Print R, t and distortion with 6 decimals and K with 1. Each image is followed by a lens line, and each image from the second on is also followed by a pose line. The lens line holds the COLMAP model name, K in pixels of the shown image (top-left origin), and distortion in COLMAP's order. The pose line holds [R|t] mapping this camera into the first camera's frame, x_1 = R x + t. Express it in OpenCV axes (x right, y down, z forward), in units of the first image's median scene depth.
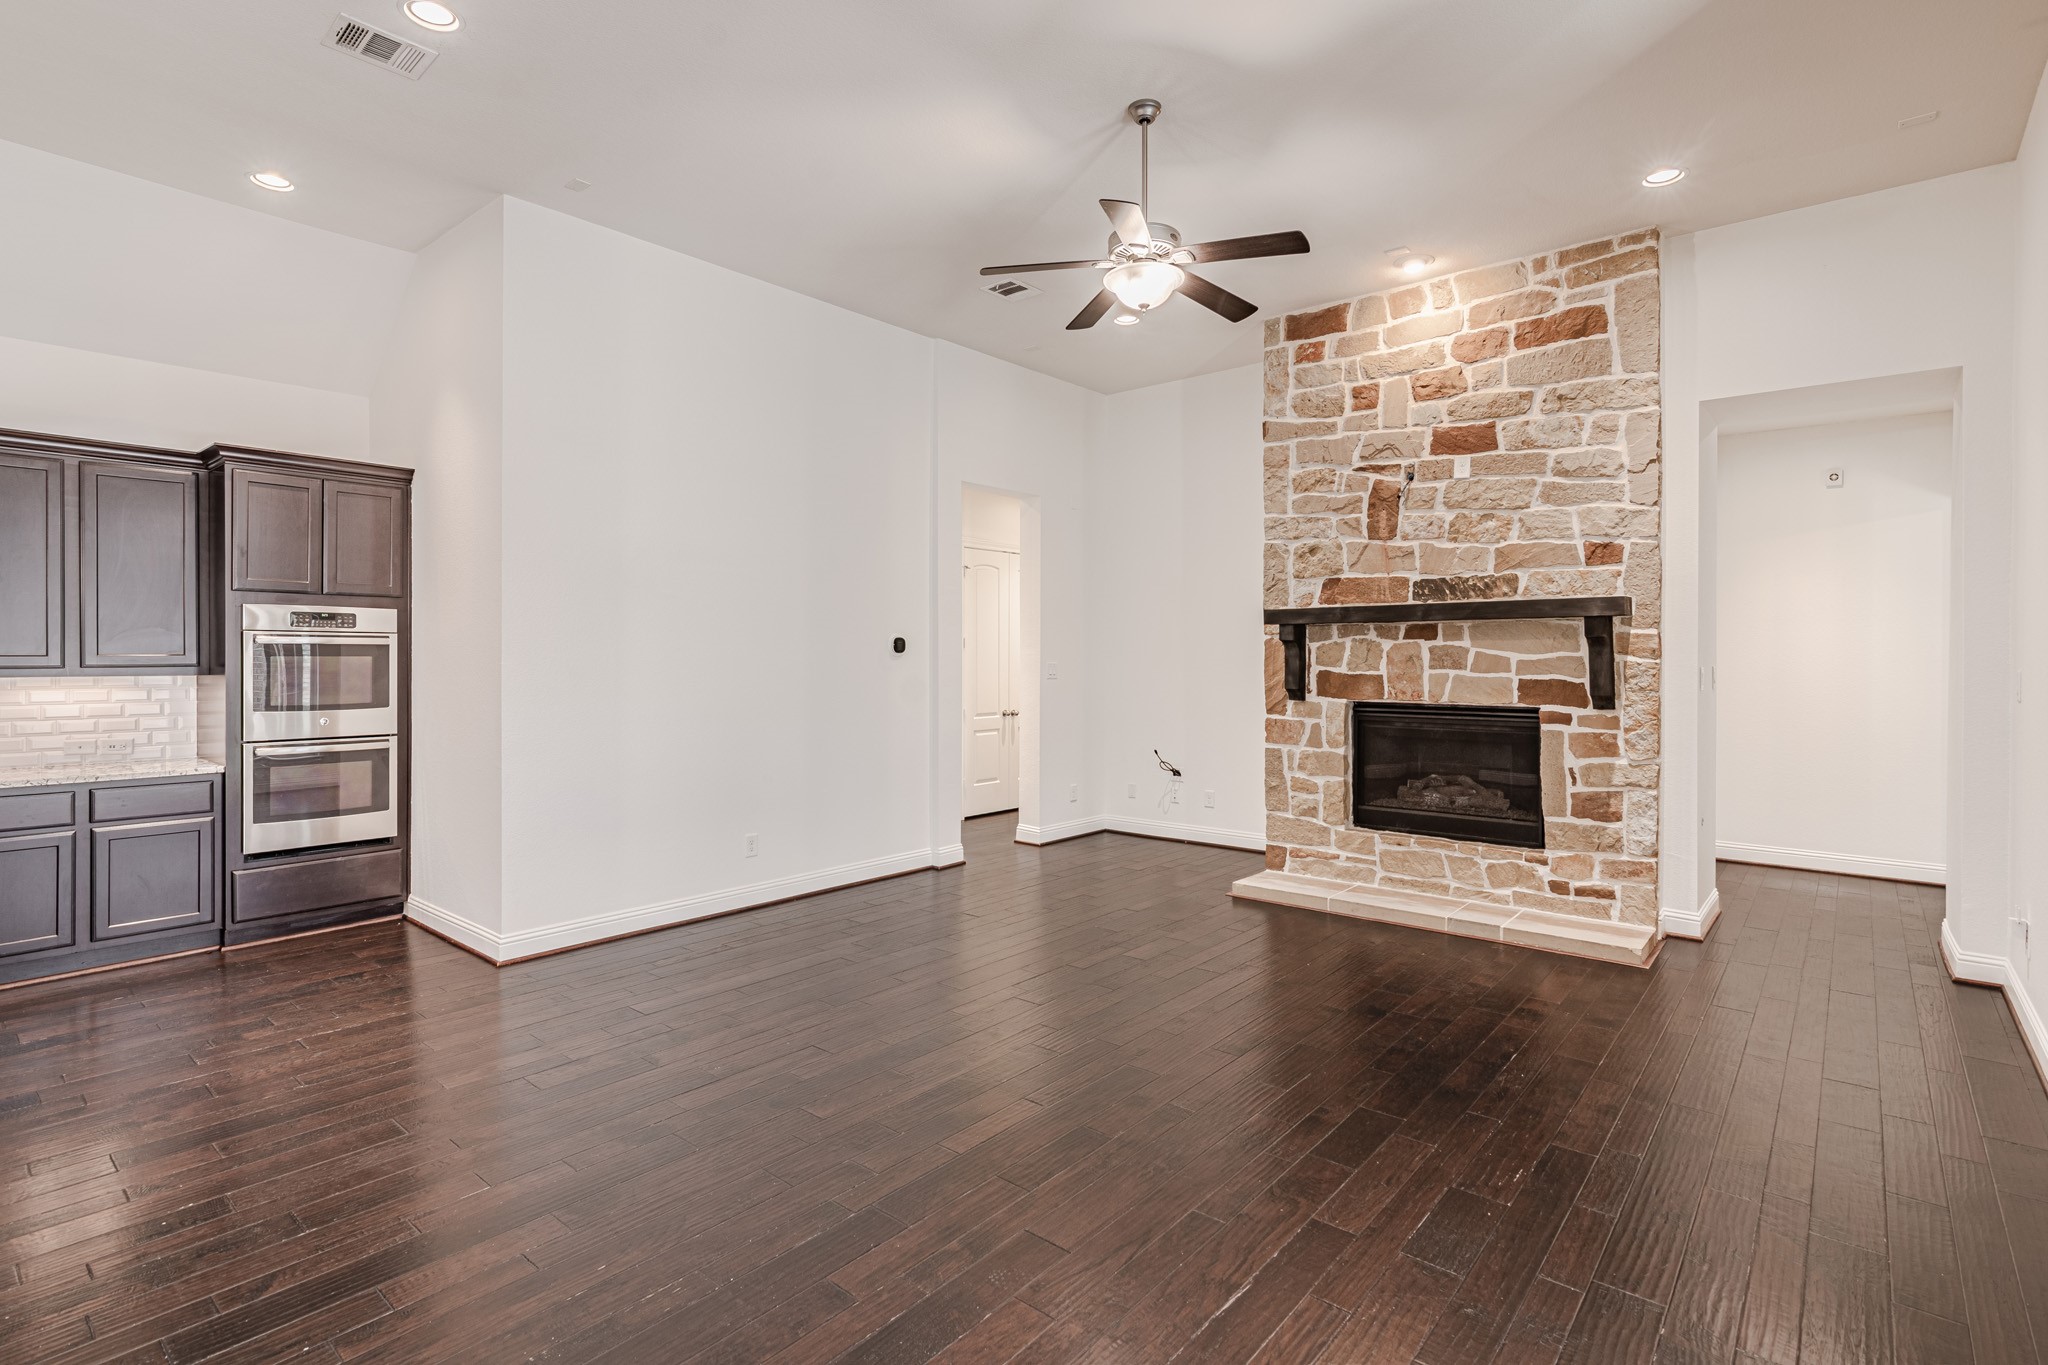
lens RADIAL K [[999.8, 0, 1015.9], [0, 999.8, 659.2], [0, 0, 1]] dist [0.000142, 0.001479]
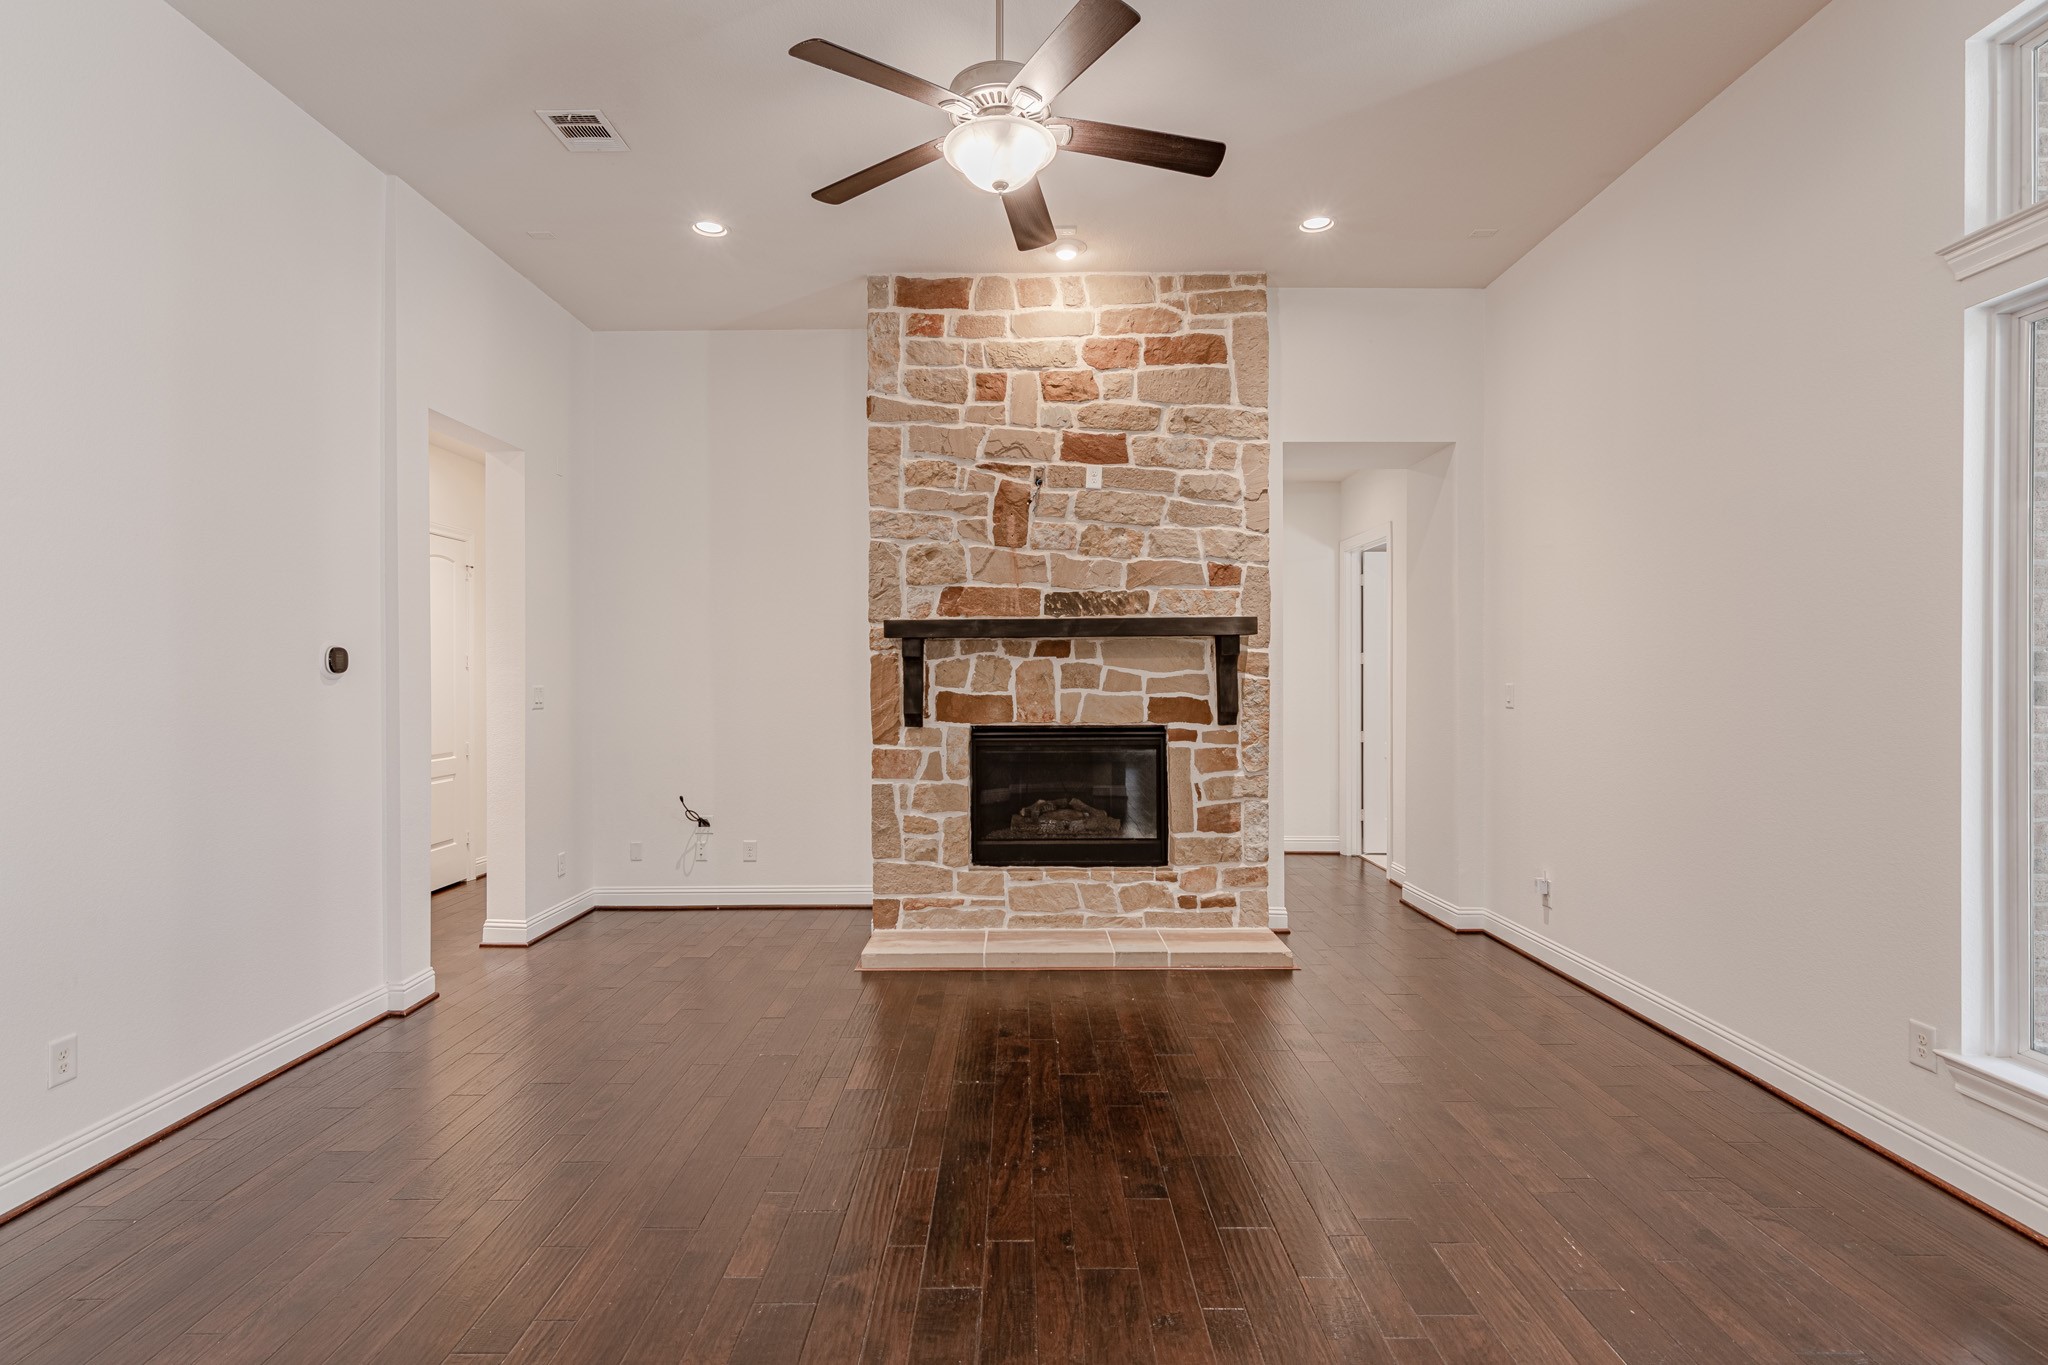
lens RADIAL K [[999.8, 0, 1015.7], [0, 999.8, 677.3], [0, 0, 1]] dist [0.000142, 0.001479]
pose [[0.761072, -0.004890, 0.648649, -0.244334], [0.007057, 0.999975, -0.000741, -0.000191], [-0.648629, 0.005142, 0.761087, 0.338136]]
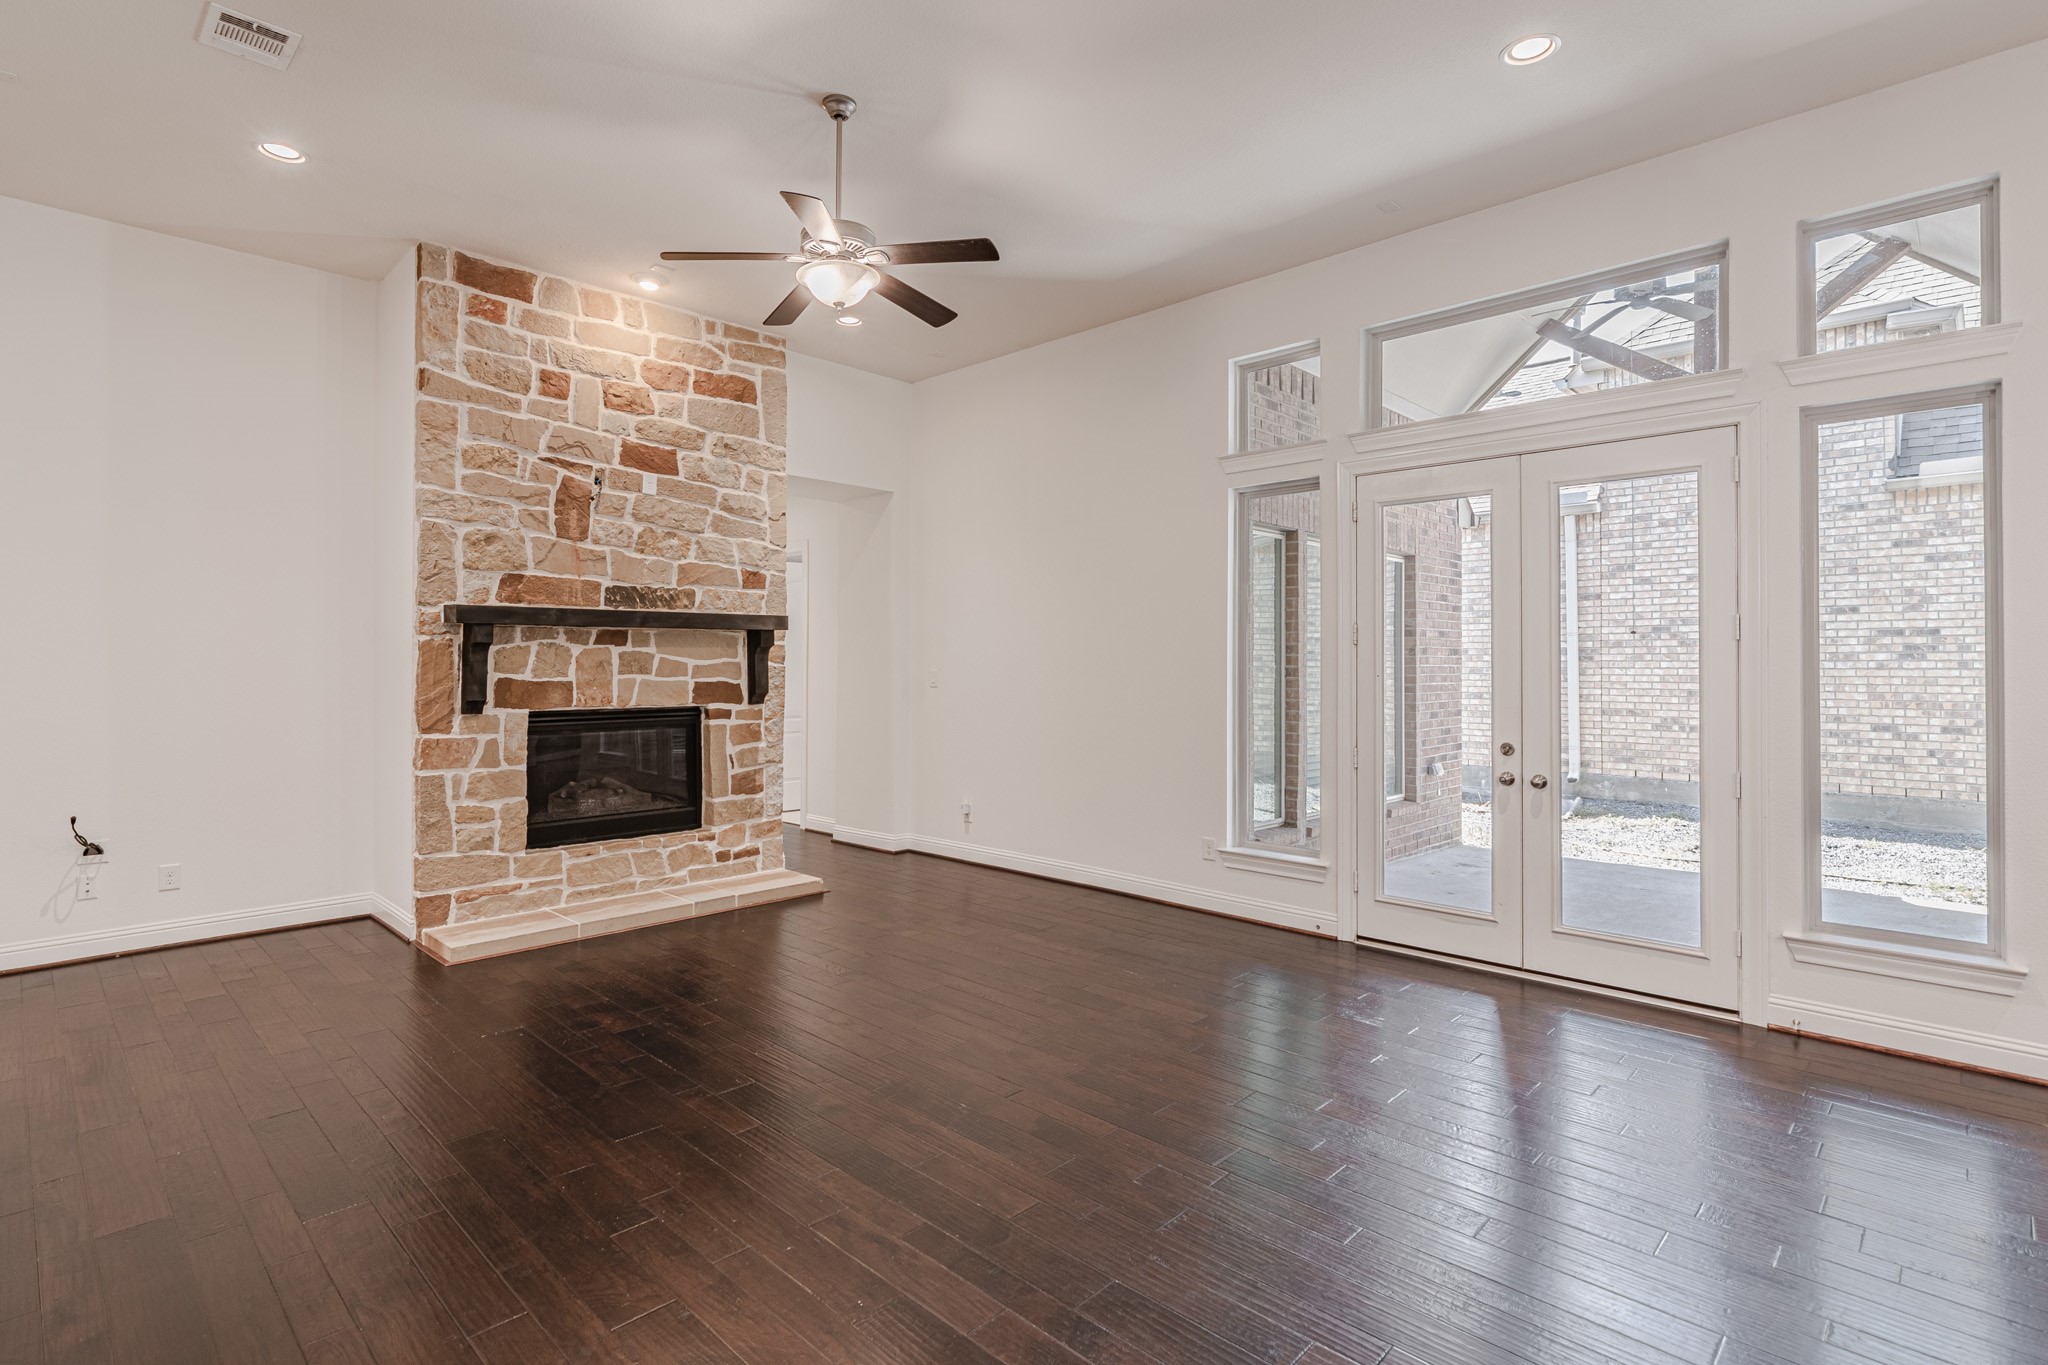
lens RADIAL K [[999.8, 0, 1020.6], [0, 999.8, 654.1], [0, 0, 1]] dist [0.000142, 0.001479]
pose [[0.063303, 0.007888, 0.997963, -0.619590], [0.002718, 0.999964, -0.008076, -0.001517], [-0.997991, 0.003223, 0.063279, 0.567364]]
